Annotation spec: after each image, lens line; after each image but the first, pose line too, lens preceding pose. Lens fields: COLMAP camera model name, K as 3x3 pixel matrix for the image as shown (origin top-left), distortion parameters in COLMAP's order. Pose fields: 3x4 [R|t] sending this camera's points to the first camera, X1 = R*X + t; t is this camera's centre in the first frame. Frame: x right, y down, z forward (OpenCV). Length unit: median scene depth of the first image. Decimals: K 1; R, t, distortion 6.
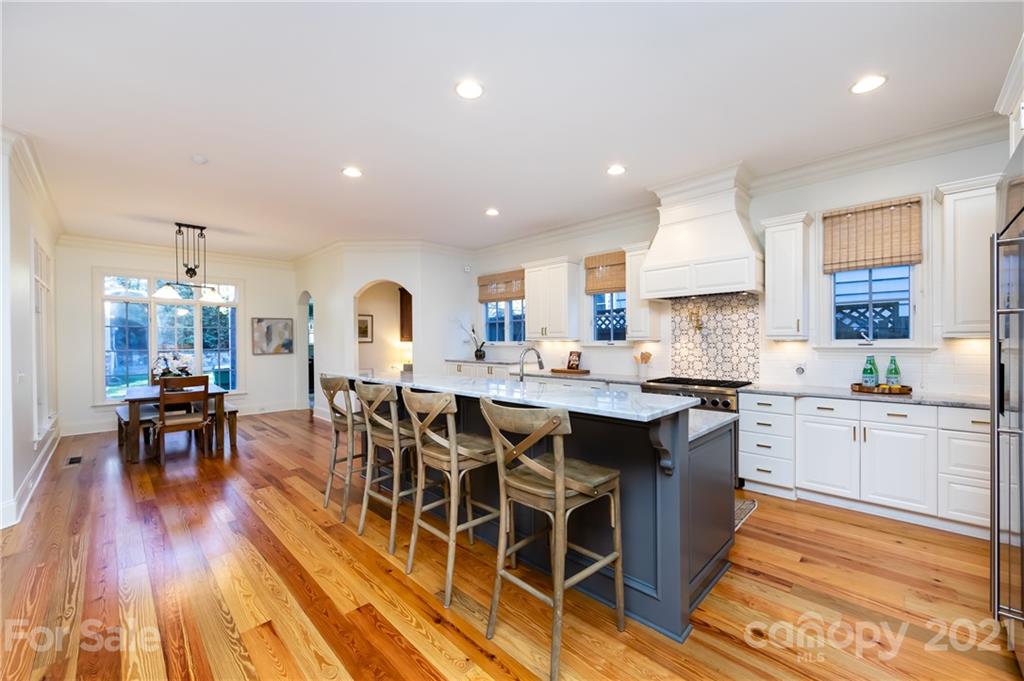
lens RADIAL K [[404.4, 0, 508.9], [0, 404.4, 347.9], [0, 0, 1]] dist [-0.000829, -0.000320]
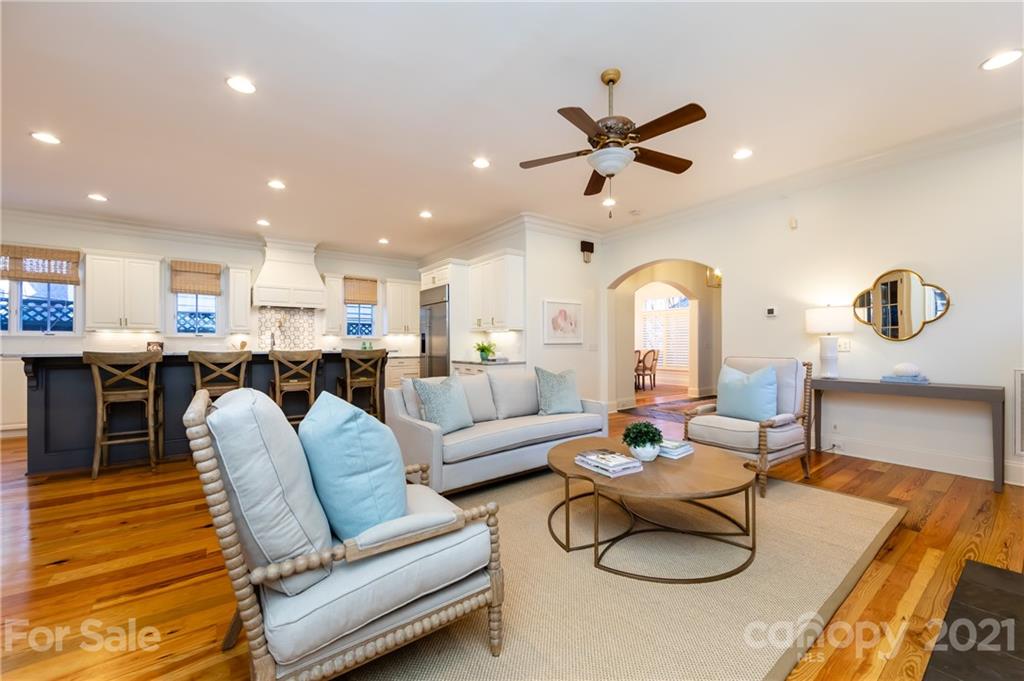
lens RADIAL K [[404.4, 0, 511.4], [0, 404.4, 339.3], [0, 0, 1]] dist [-0.000829, -0.000320]
pose [[0.137681, 0.006594, 0.990455, -0.963880], [0.003861, 0.999967, -0.007194, 0.017093], [-0.990469, 0.004814, 0.137651, -0.128818]]
